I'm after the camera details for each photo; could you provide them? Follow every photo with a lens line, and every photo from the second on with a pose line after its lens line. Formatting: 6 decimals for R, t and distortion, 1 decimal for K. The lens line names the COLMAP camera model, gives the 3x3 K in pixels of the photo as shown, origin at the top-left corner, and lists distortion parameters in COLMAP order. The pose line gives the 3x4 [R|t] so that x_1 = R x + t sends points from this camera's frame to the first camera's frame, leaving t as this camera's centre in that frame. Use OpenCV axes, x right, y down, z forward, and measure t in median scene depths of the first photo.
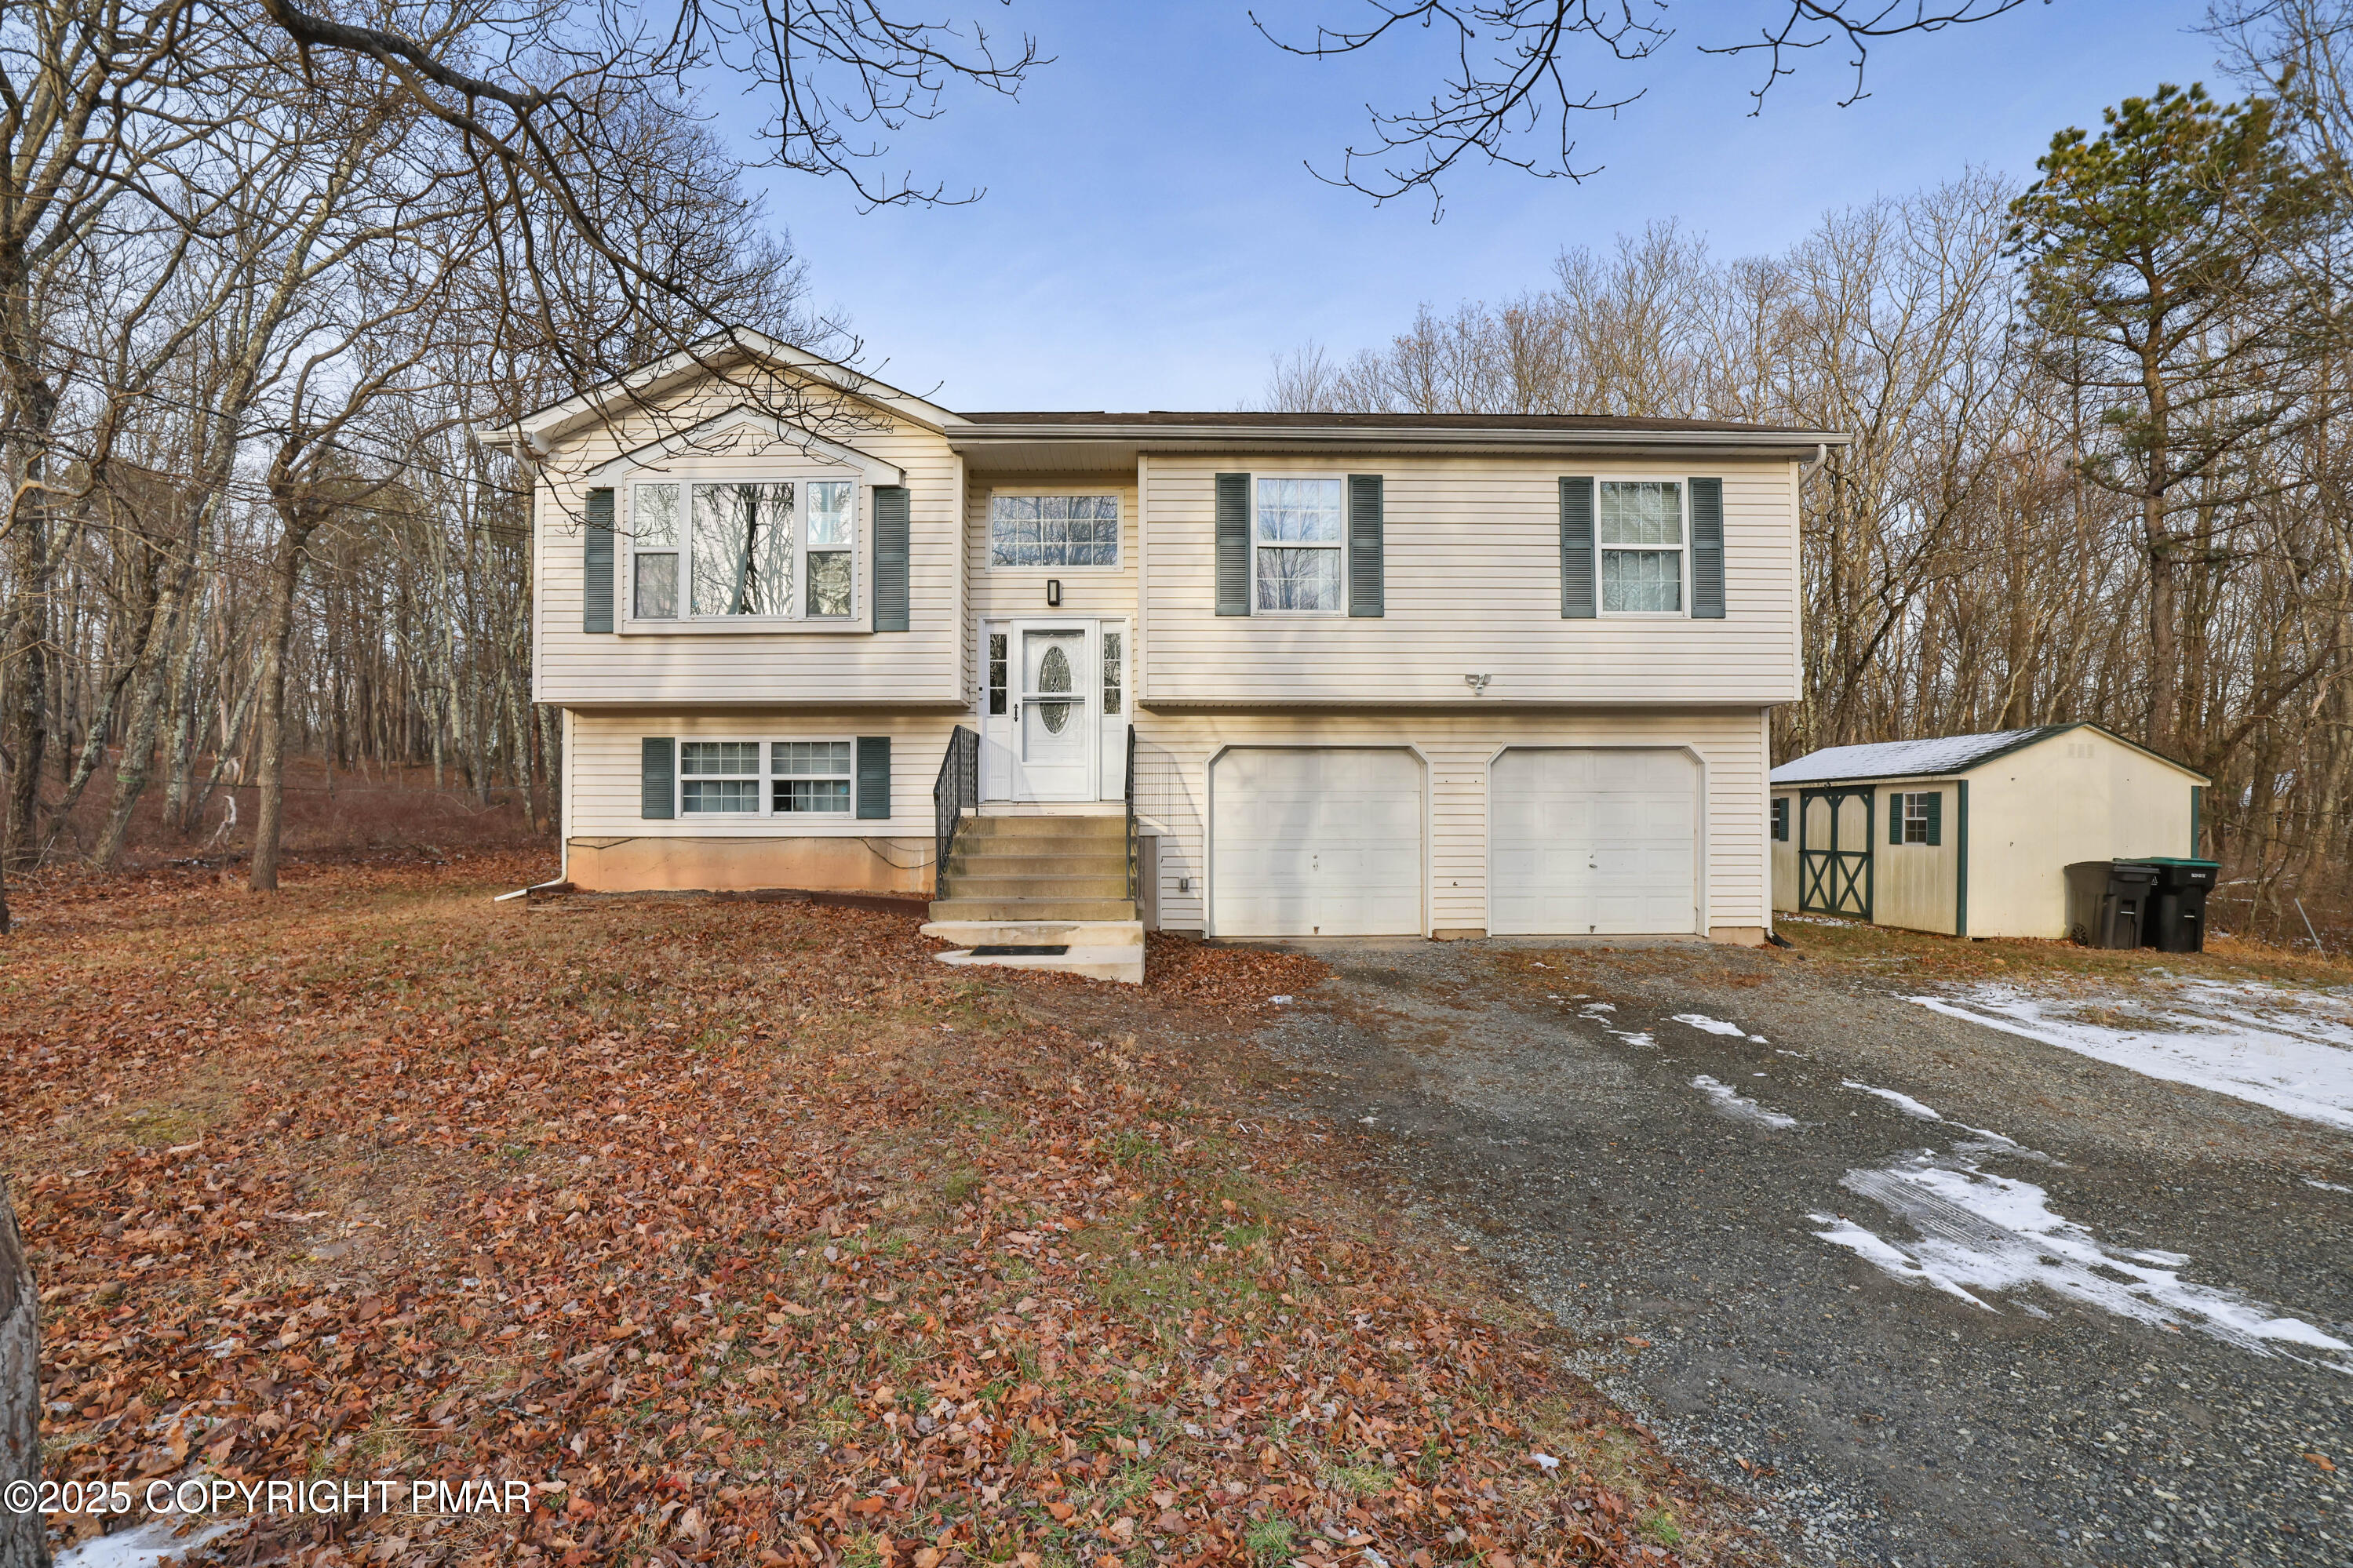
lens RADIAL K [[1087.7, 0, 1142.8], [0, 1087.7, 774.5], [0, 0, 1]] dist [-0.038627, 0.000612]
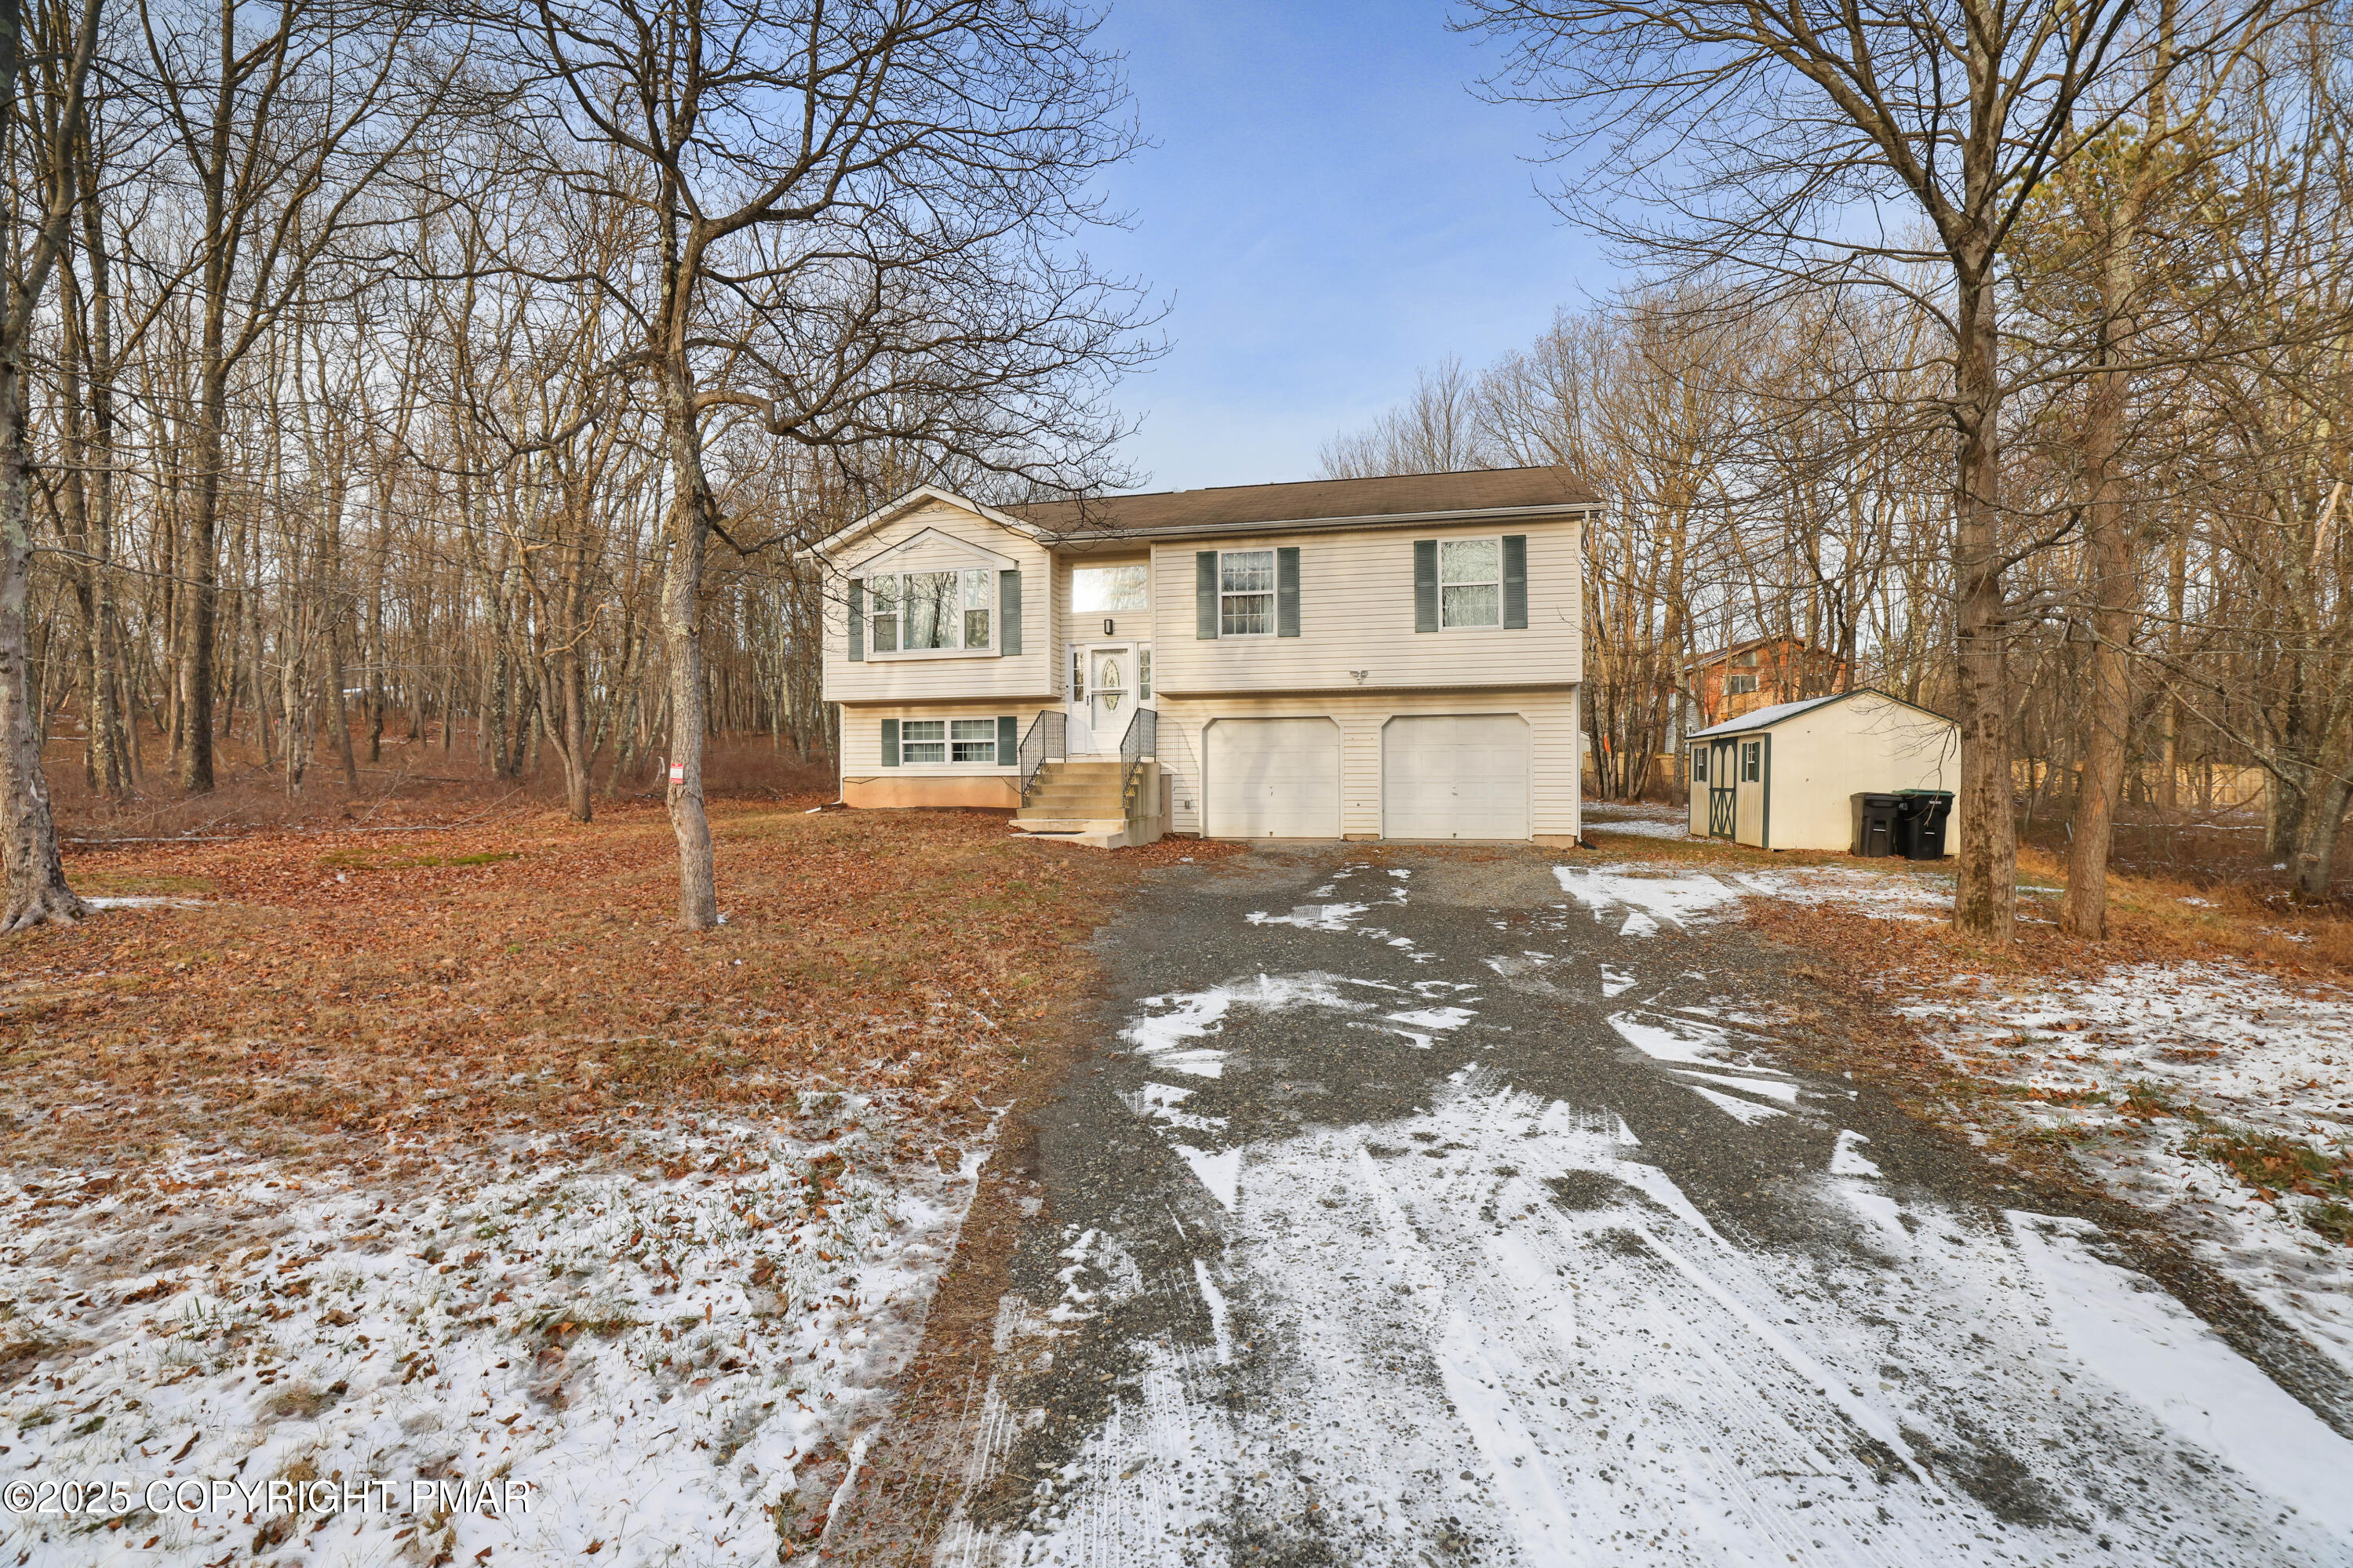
lens RADIAL K [[1087.7, 0, 1142.8], [0, 1087.7, 774.5], [0, 0, 1]] dist [-0.038627, 0.000612]
pose [[0.967217, -0.004241, -0.253917, 0.389656], [0.013503, 0.999305, 0.034746, -0.000556], [0.253593, -0.037035, 0.966602, -0.590873]]
